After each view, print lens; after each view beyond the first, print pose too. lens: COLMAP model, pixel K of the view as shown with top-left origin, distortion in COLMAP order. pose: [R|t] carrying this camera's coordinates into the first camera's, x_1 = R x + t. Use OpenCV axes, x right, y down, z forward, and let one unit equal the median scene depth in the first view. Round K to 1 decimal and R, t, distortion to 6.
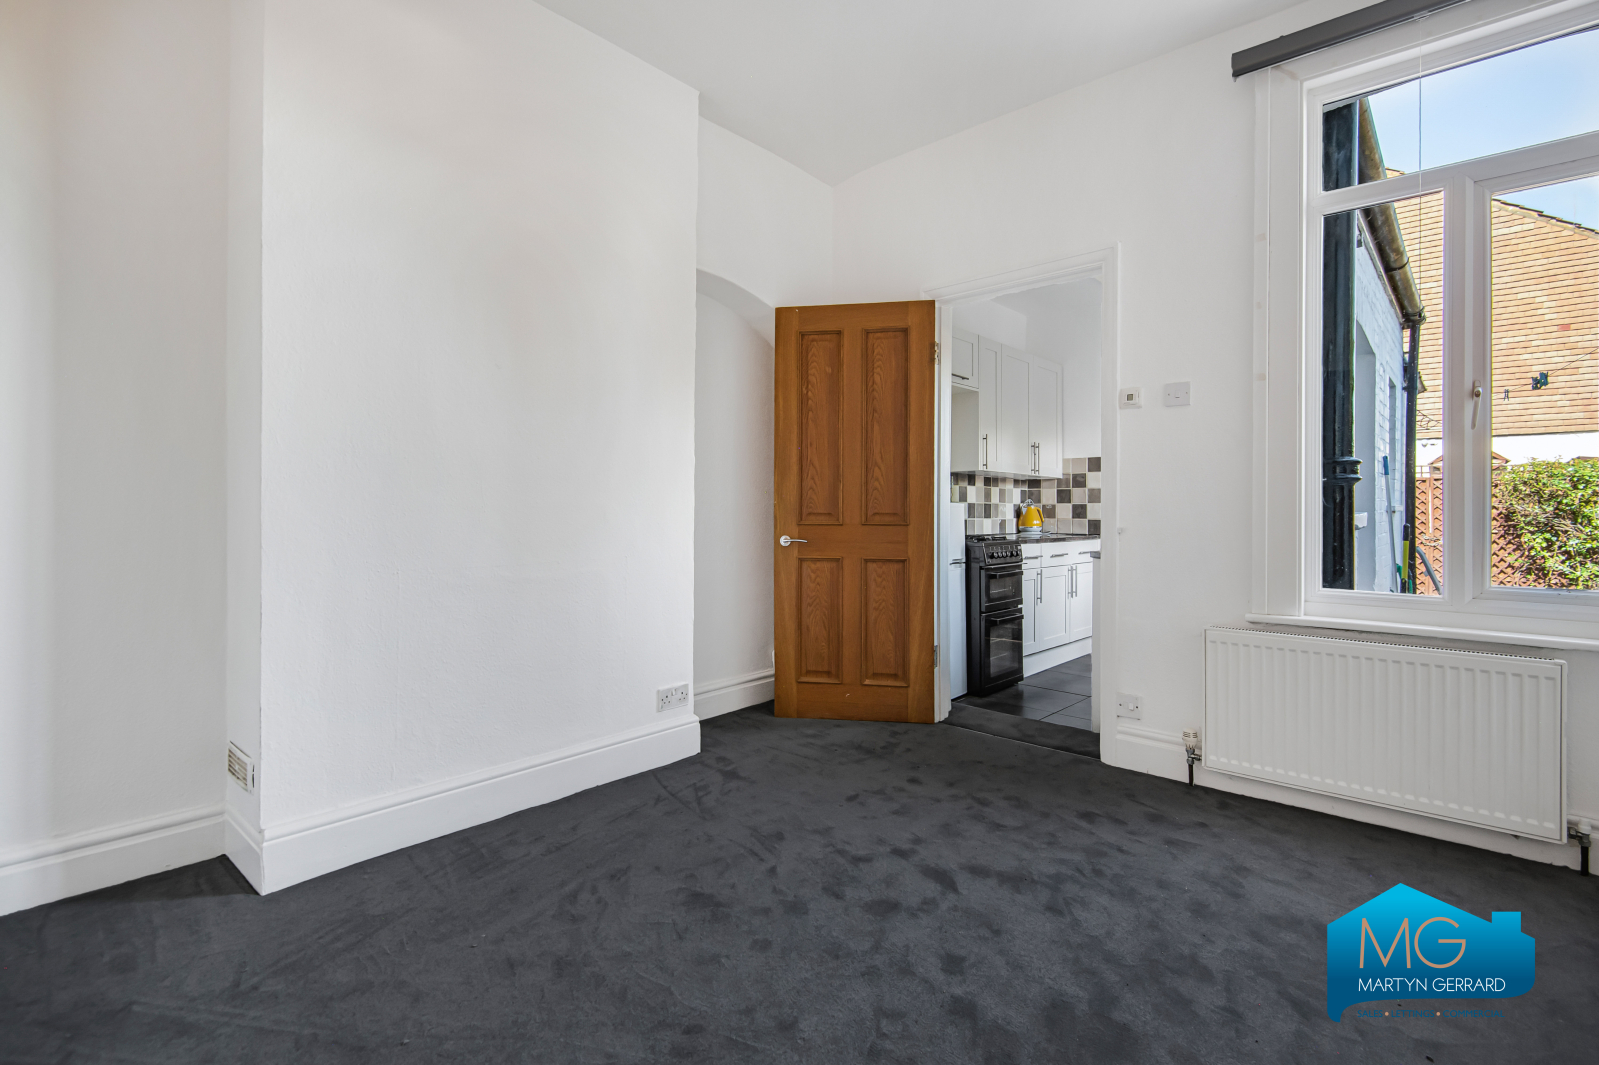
lens RADIAL K [[749.1, 0, 802.5], [0, 749.1, 517.6], [0, 0, 1]] dist [0.001597, 0.000141]
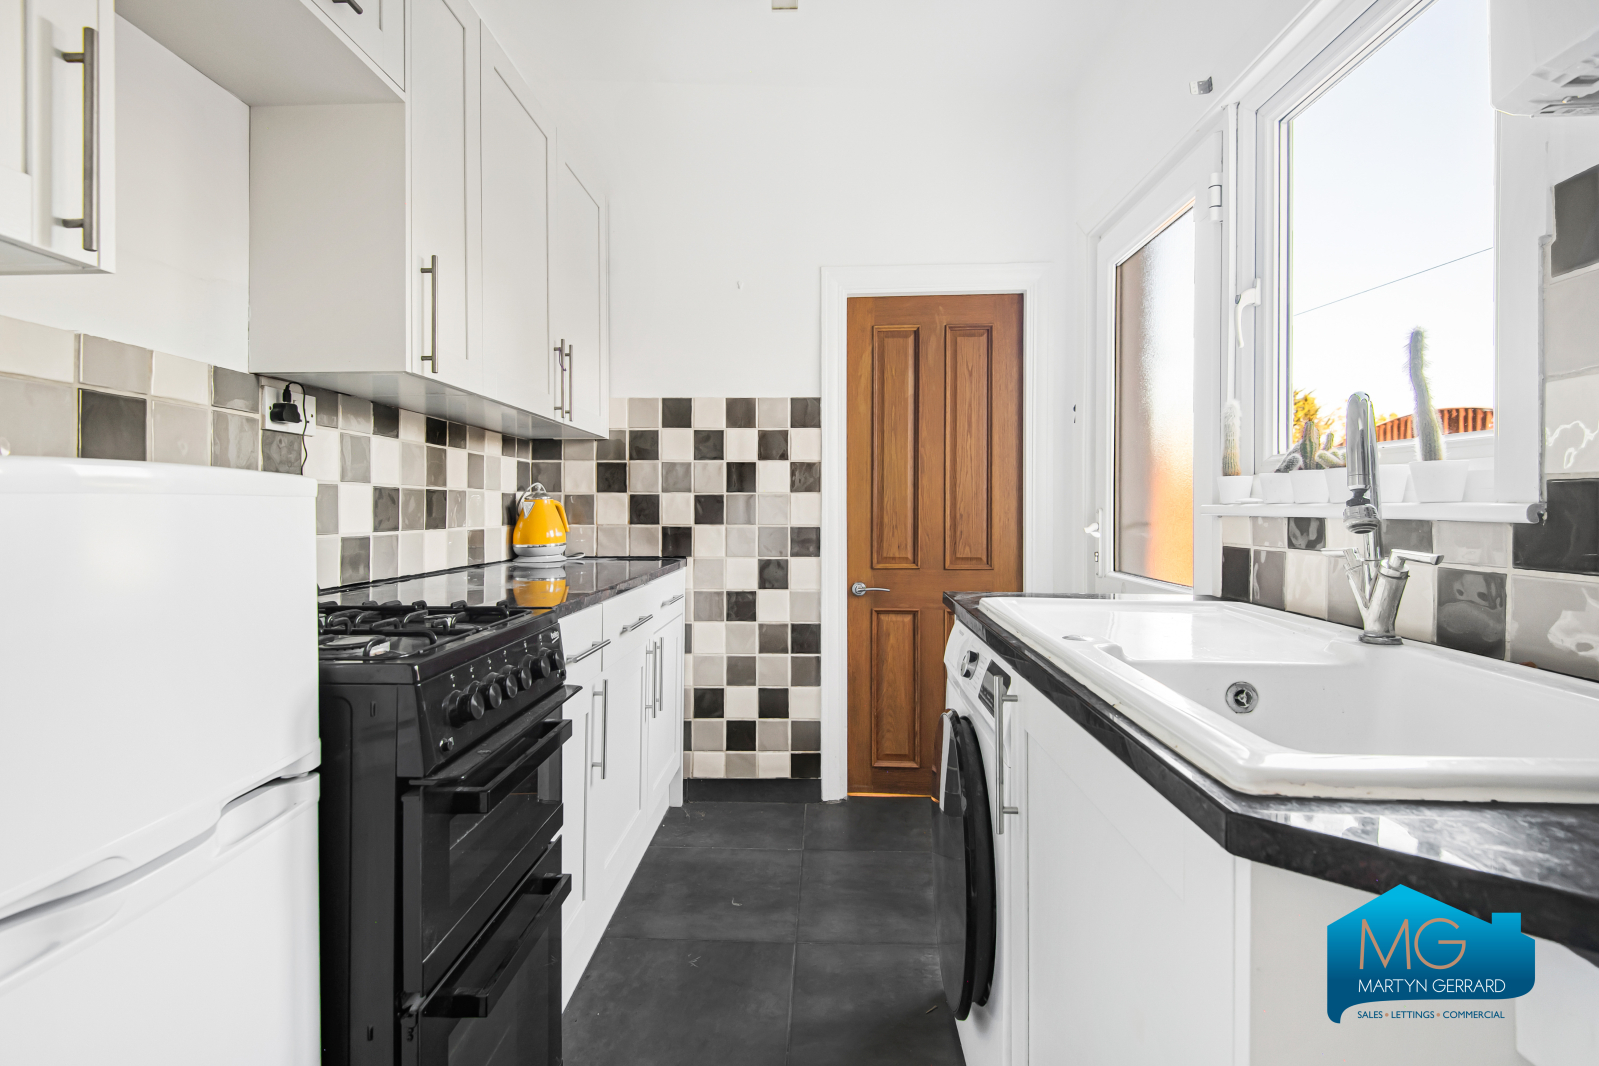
lens RADIAL K [[749.1, 0, 812.5], [0, 749.1, 501.1], [0, 0, 1]] dist [0.001597, 0.000141]
pose [[0.758059, 0.005998, 0.652158, 0.139526], [0.002882, 0.999917, -0.012547, -0.007439], [-0.652179, 0.011390, 0.757979, 0.568734]]
